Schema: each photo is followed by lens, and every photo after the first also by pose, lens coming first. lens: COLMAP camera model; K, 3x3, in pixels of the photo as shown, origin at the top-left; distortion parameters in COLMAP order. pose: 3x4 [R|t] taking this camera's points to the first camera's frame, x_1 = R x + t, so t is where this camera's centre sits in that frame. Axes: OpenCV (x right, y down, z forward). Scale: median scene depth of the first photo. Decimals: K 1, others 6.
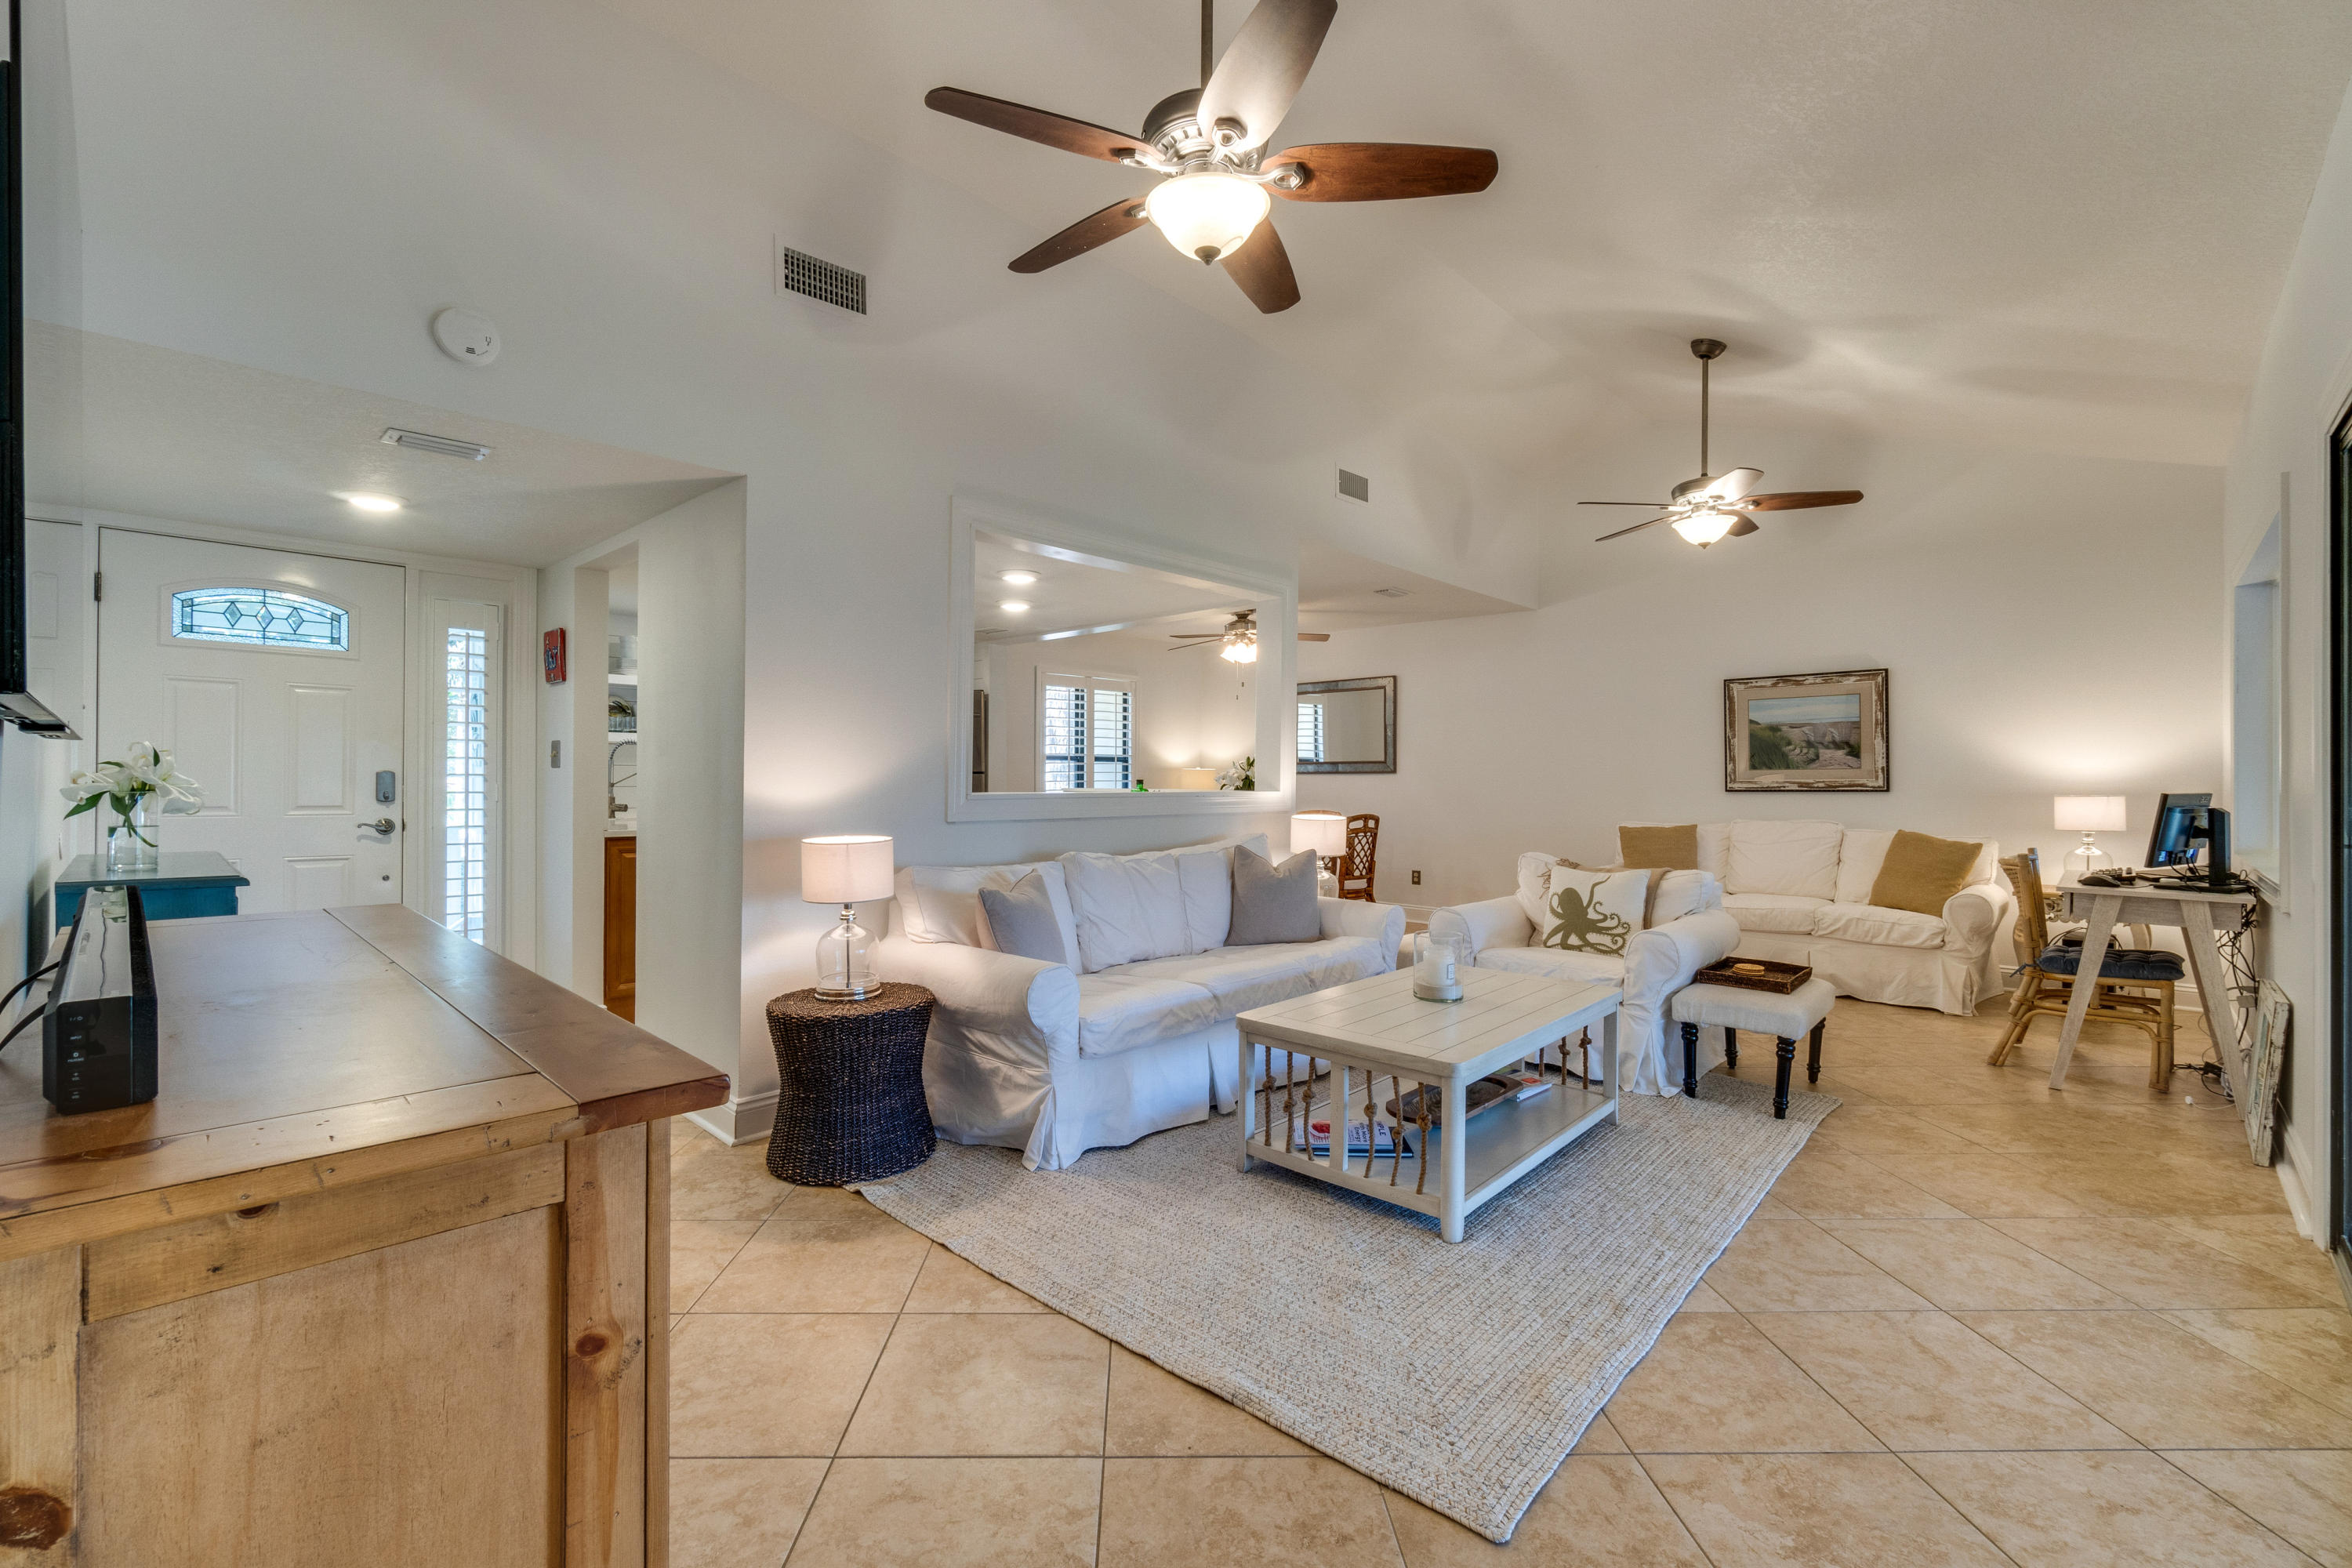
lens RADIAL K [[1016.9, 0, 1176.0], [0, 1016.9, 784.0], [0, 0, 1]] dist [-0.000194, 0.000228]
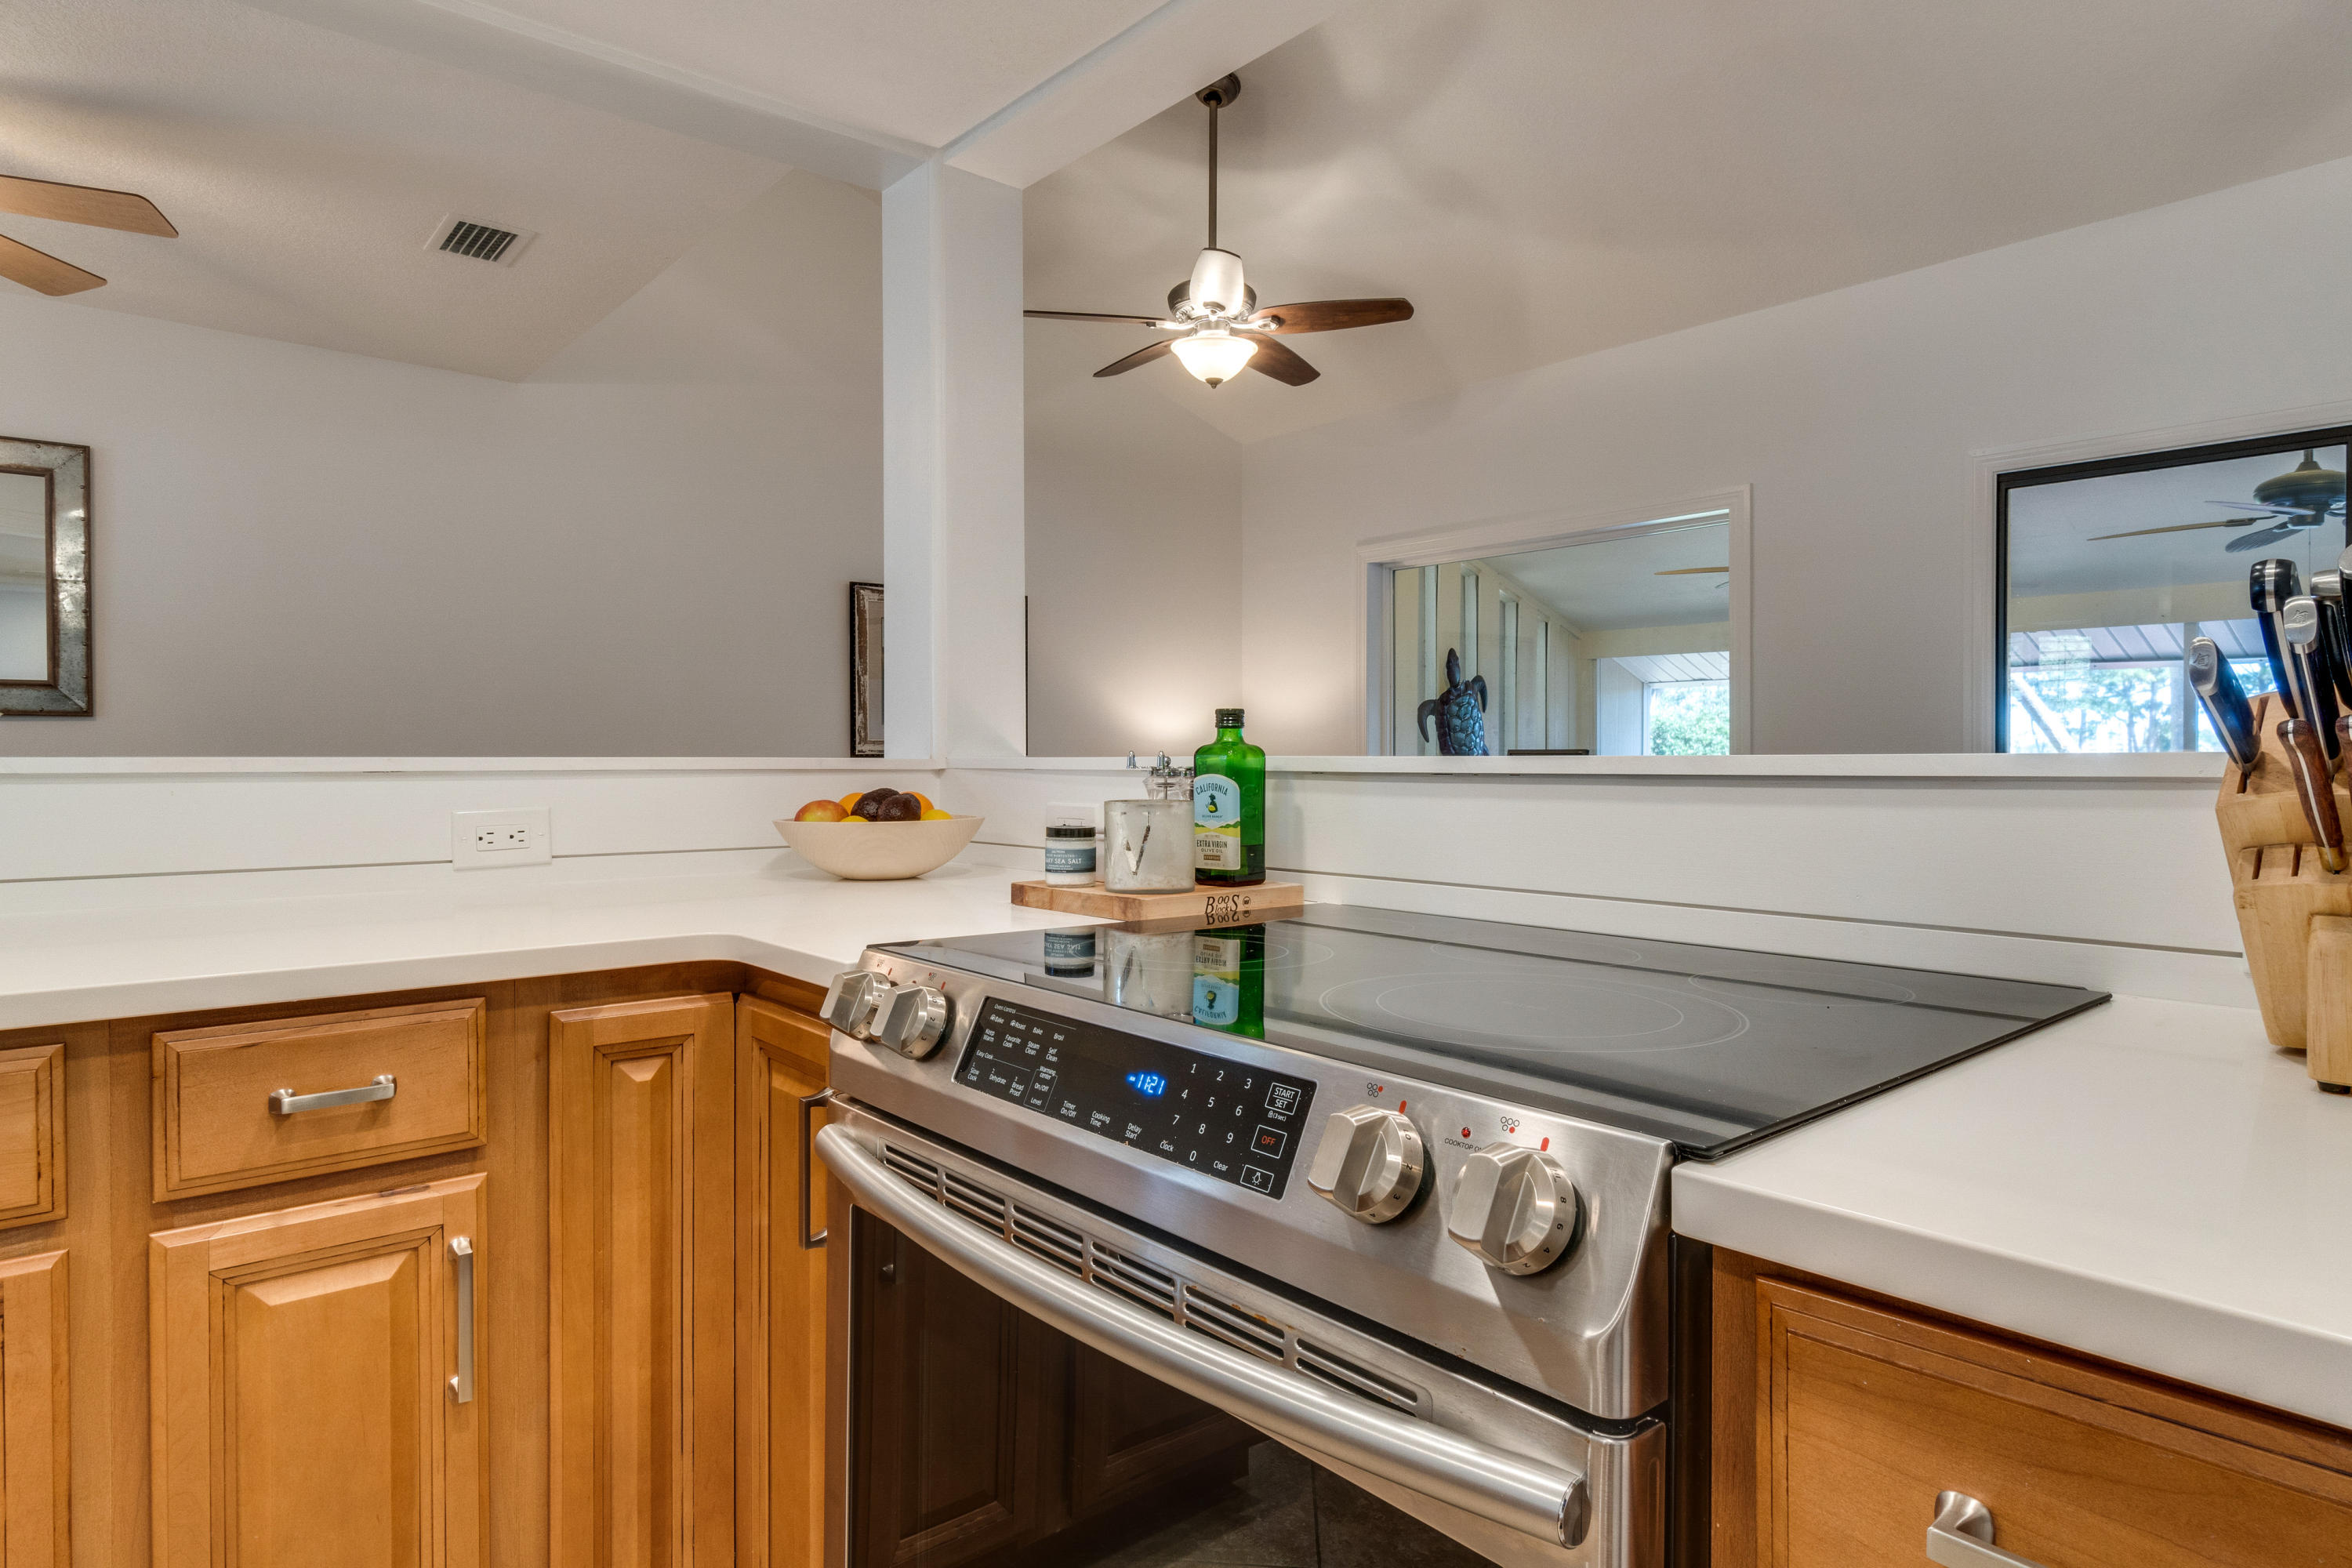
lens RADIAL K [[1313.0, 0, 1176.0], [0, 1313.0, 784.0], [0, 0, 1]] dist [-0.001018, 0.000330]
pose [[0.121815, -0.021853, 0.992312, -0.407025], [-0.004343, 0.999736, 0.022550, 0.001636], [-0.992543, -0.007057, 0.121688, 1.129761]]
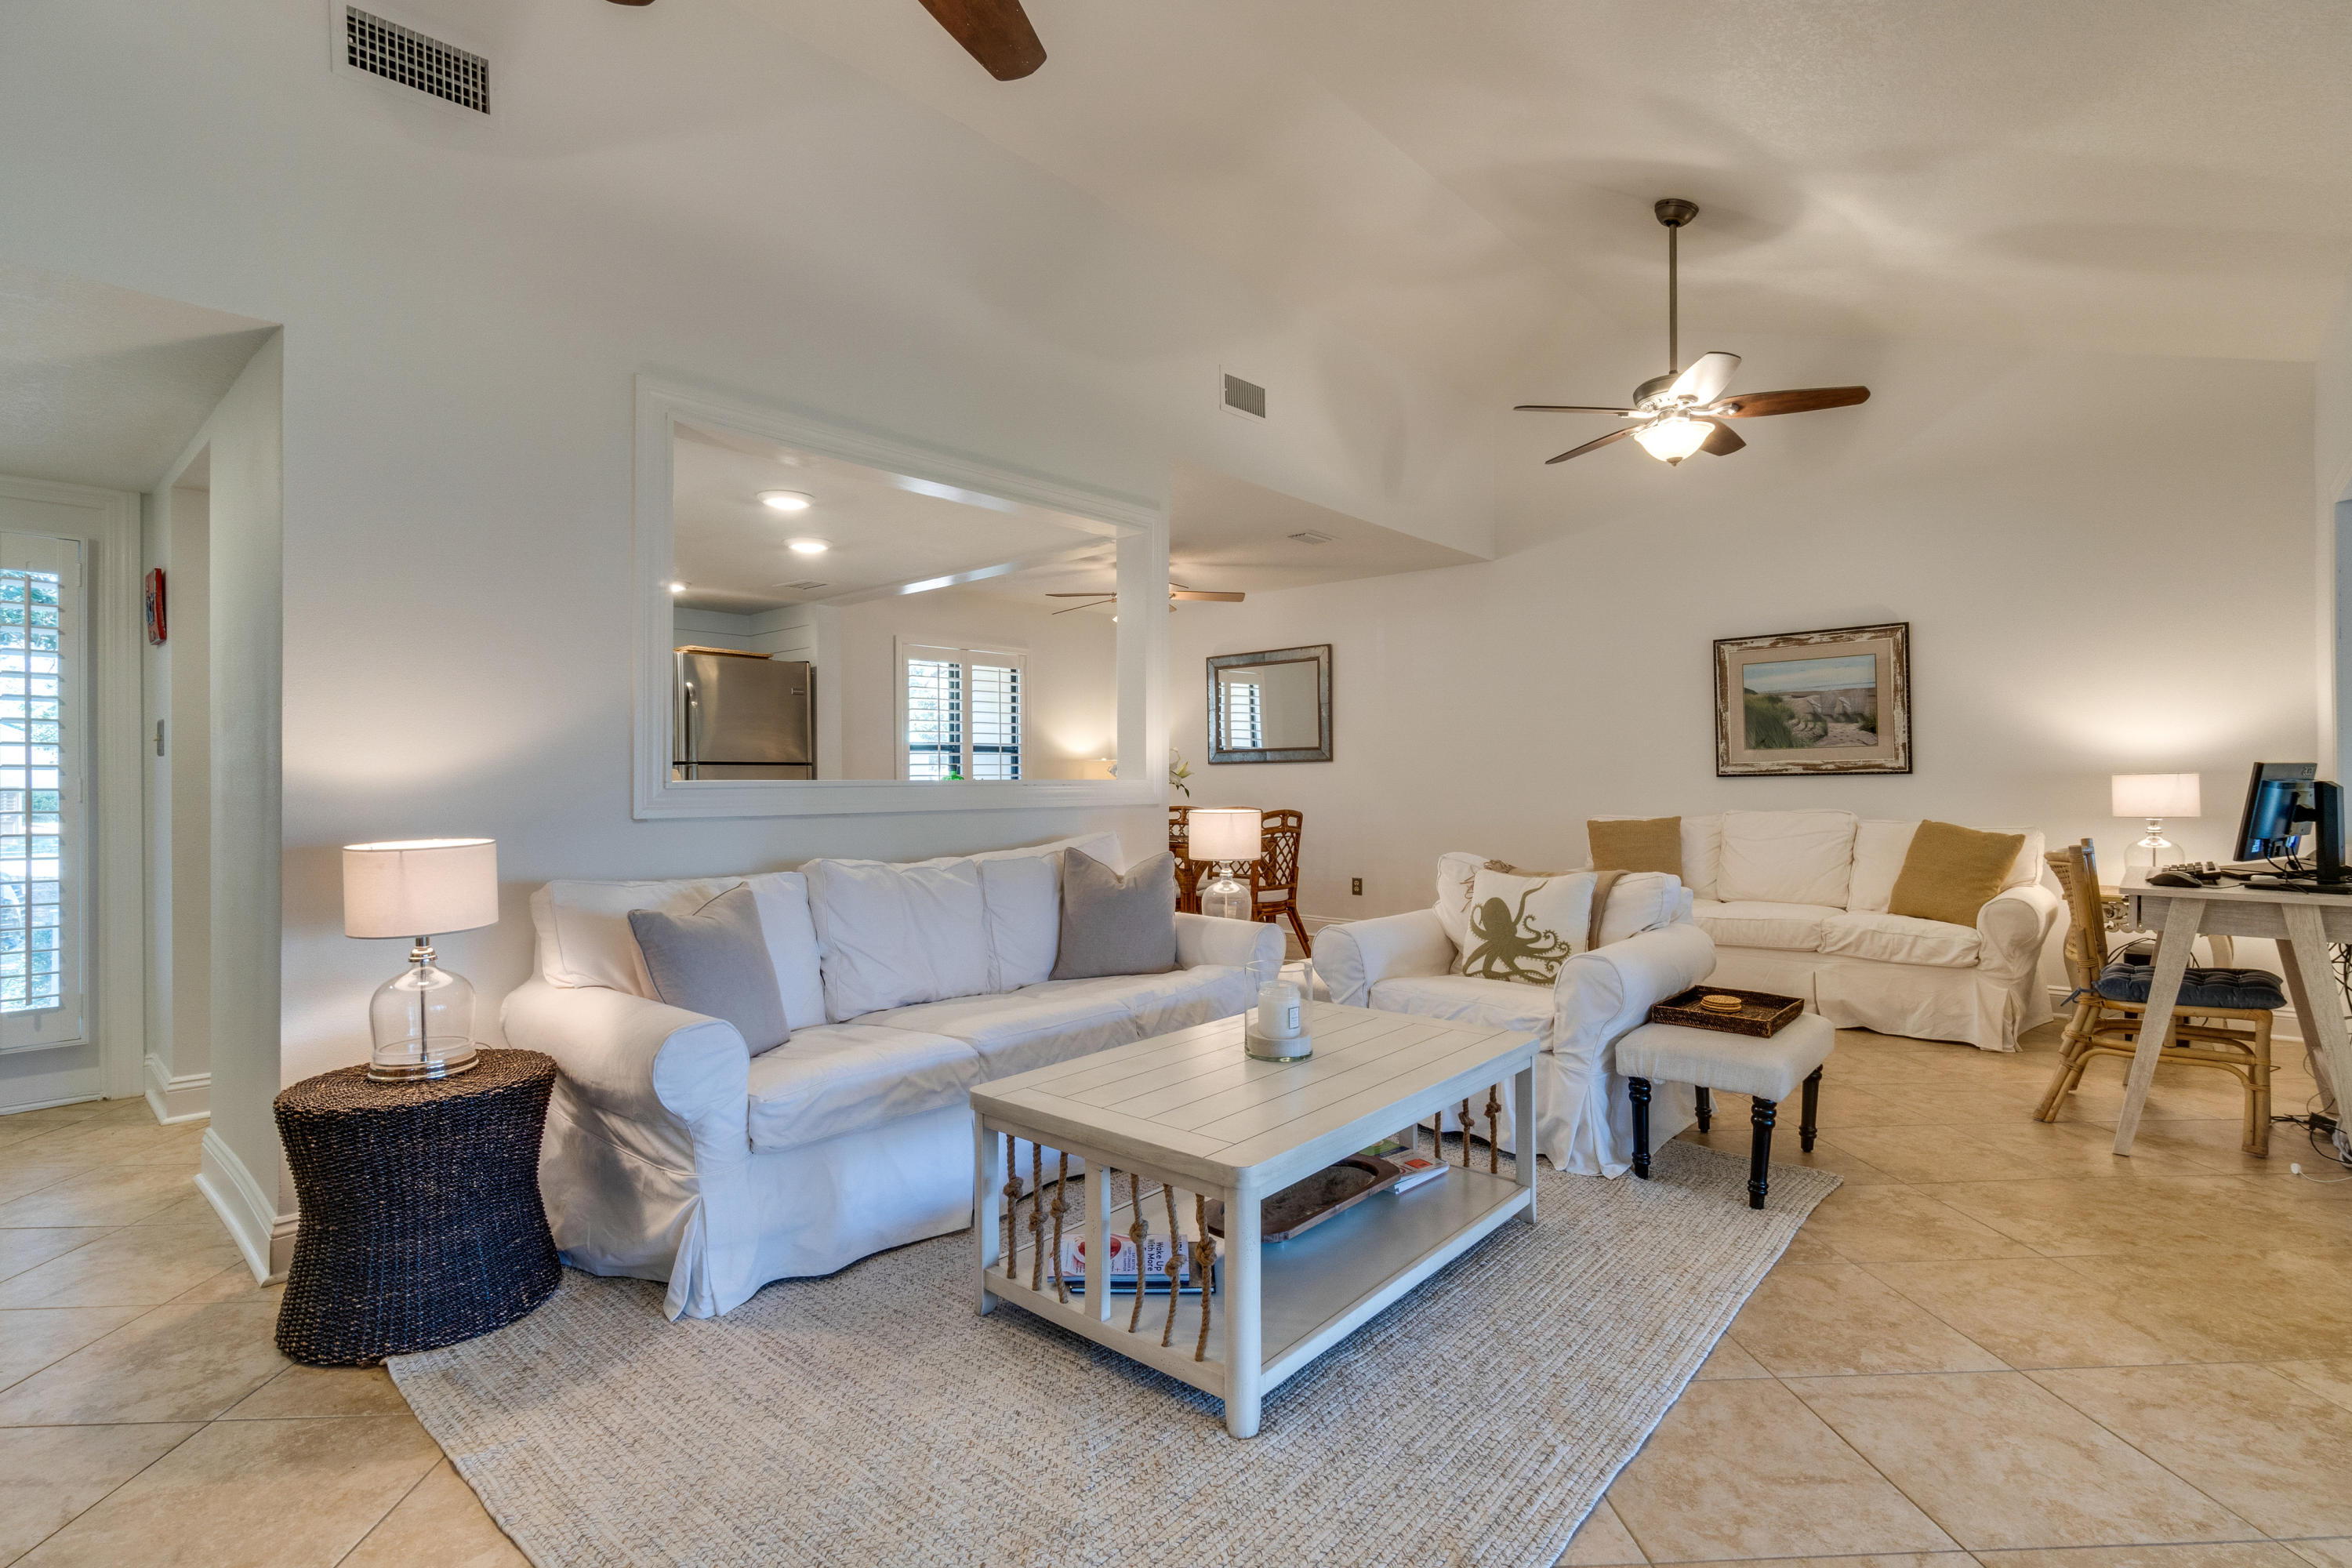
lens RADIAL K [[1128.0, 0, 1176.0], [0, 1128.0, 784.0], [0, 0, 1]] dist [-0.000760, 0.000411]
pose [[0.999655, -0.010957, 0.023871, 0.133574], [0.010997, 0.999938, -0.001554, 0.015942], [-0.023853, 0.001816, 0.999714, 0.164188]]
